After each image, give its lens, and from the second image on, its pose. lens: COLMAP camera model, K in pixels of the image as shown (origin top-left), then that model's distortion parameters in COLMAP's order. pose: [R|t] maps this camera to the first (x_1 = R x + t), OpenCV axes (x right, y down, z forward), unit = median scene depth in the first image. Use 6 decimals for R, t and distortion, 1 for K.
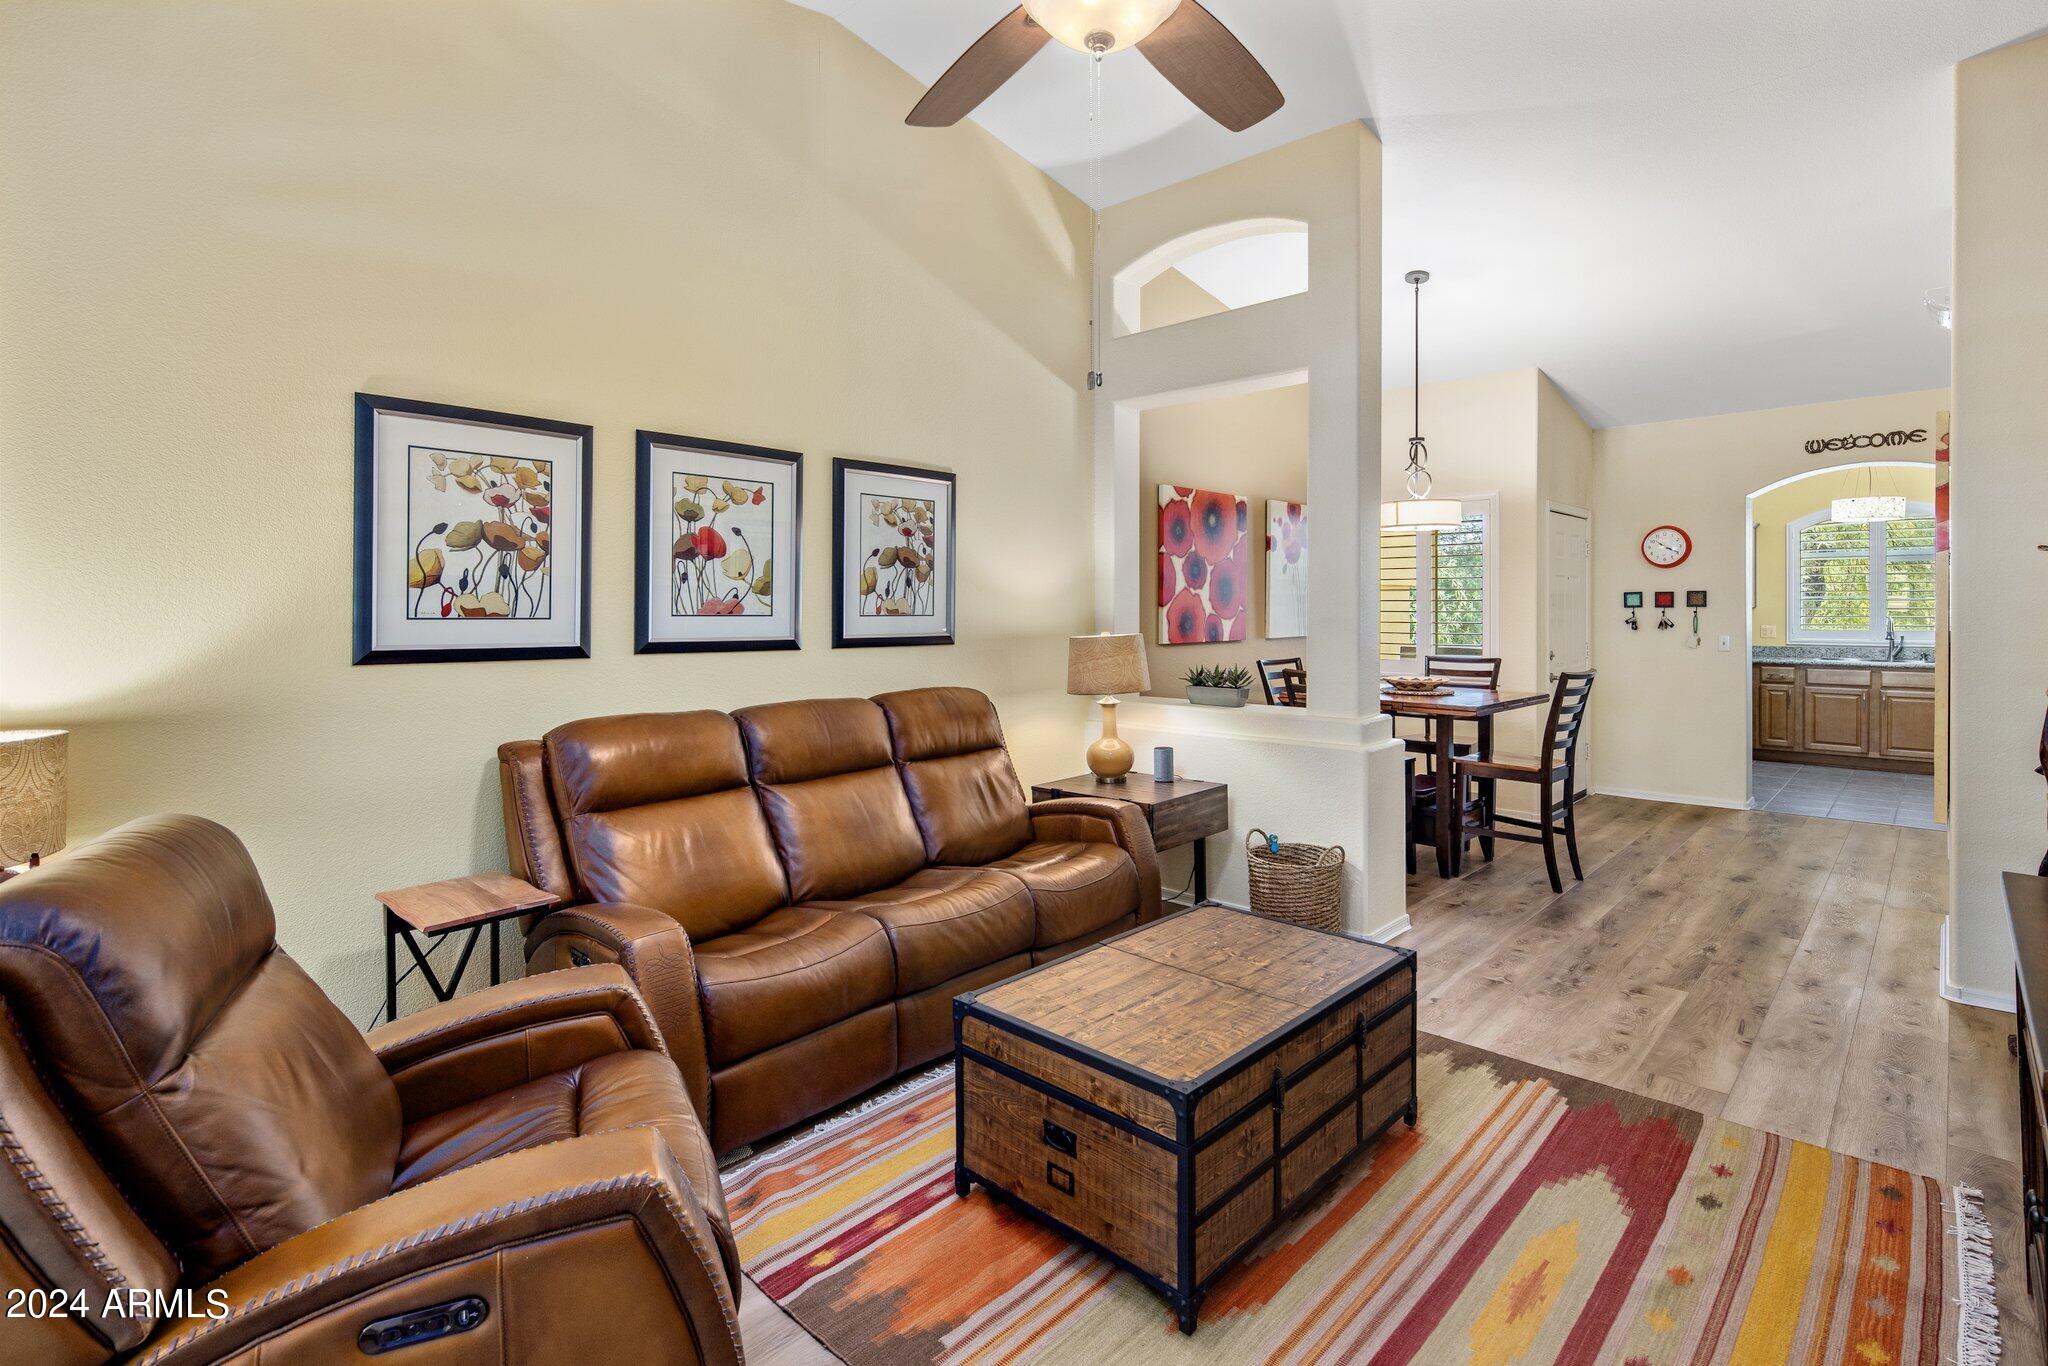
lens RADIAL K [[989.8, 0, 1023.8], [0, 989.8, 613.0], [0, 0, 1]] dist [0.009822, -0.007518]
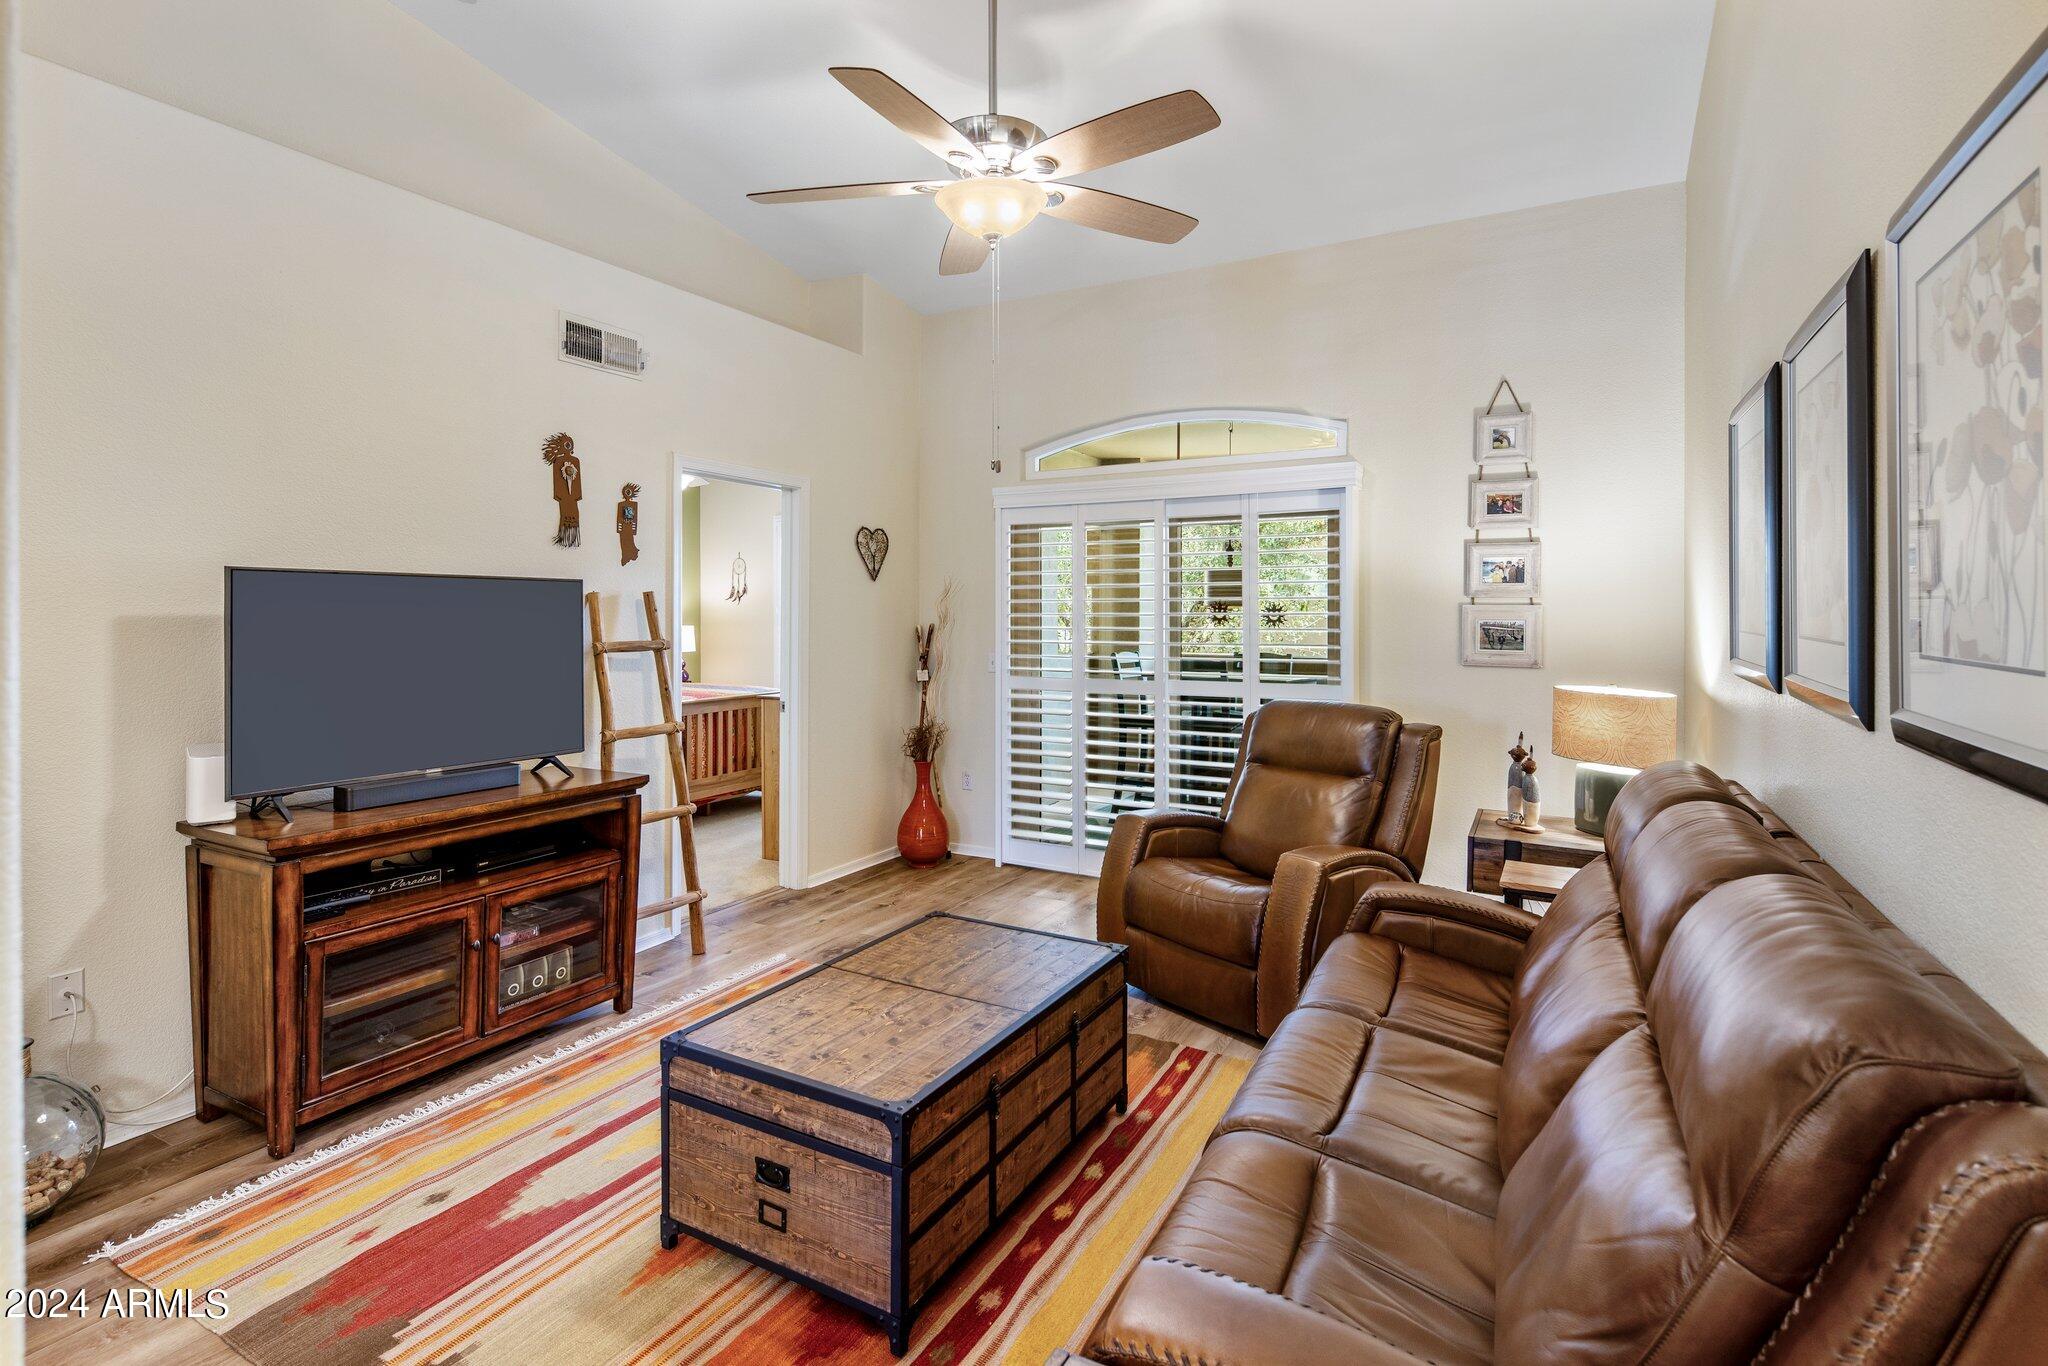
lens RADIAL K [[989.8, 0, 1011.8], [0, 989.8, 612.4], [0, 0, 1]] dist [0.009822, -0.007518]
pose [[-0.970430, 0.002673, -0.241368, 0.135617], [0.000387, 0.999955, 0.009519, -0.010094], [0.241382, 0.009144, -0.970387, 0.816272]]
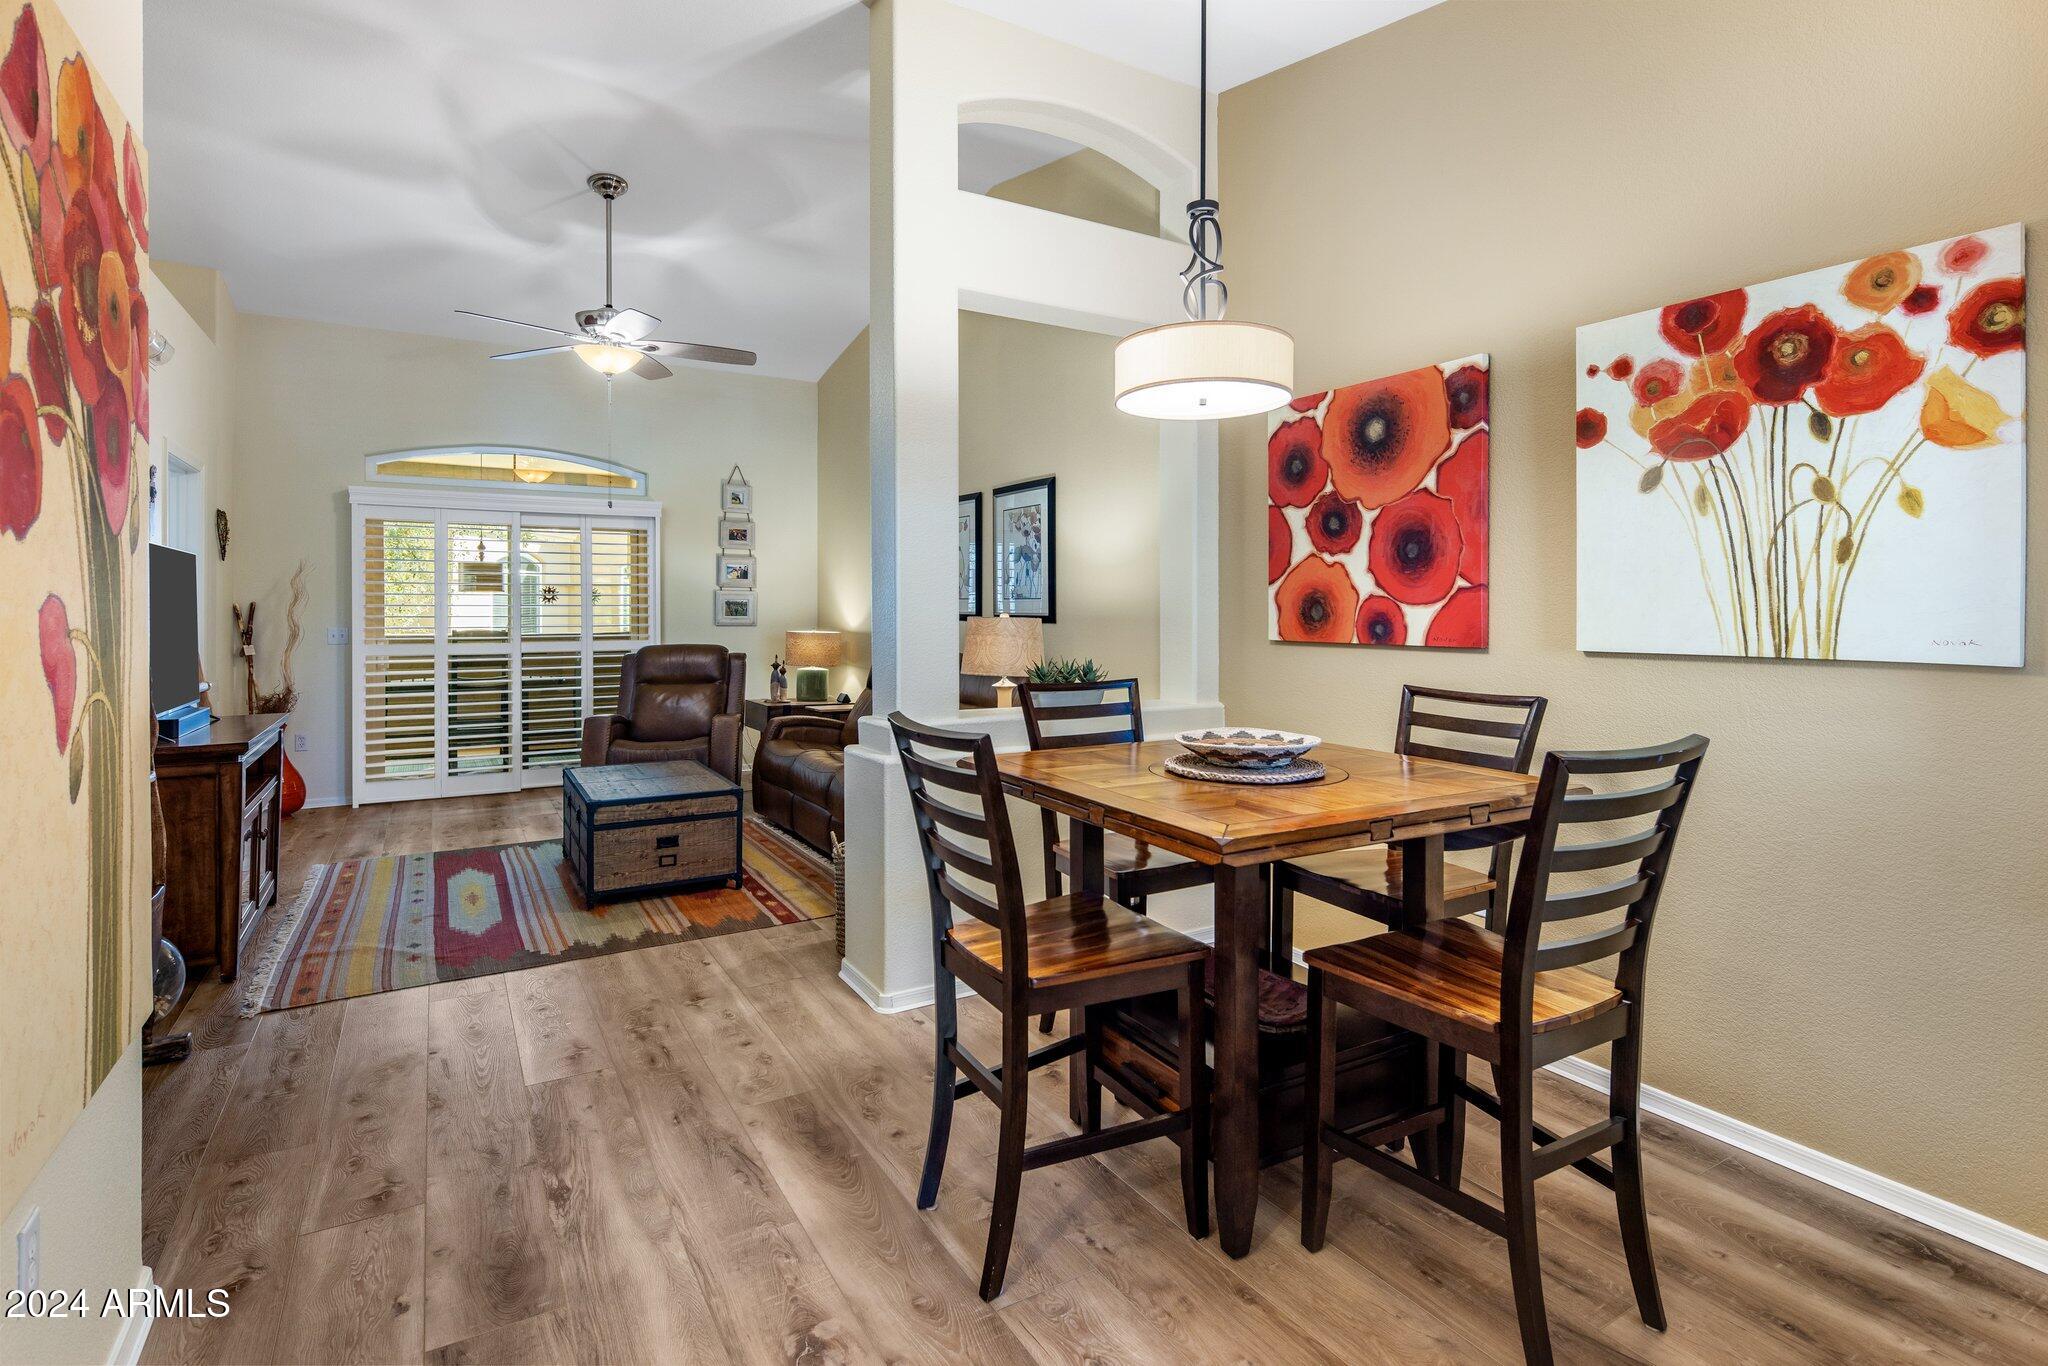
lens RADIAL K [[989.8, 0, 1027.2], [0, 989.8, 612.4], [0, 0, 1]] dist [0.009822, -0.007518]
pose [[-0.275410, 0.004862, -0.961314, 0.758838], [-0.007025, 0.999950, 0.007070, 0.007873], [0.961301, 0.008700, -0.275363, 0.925199]]
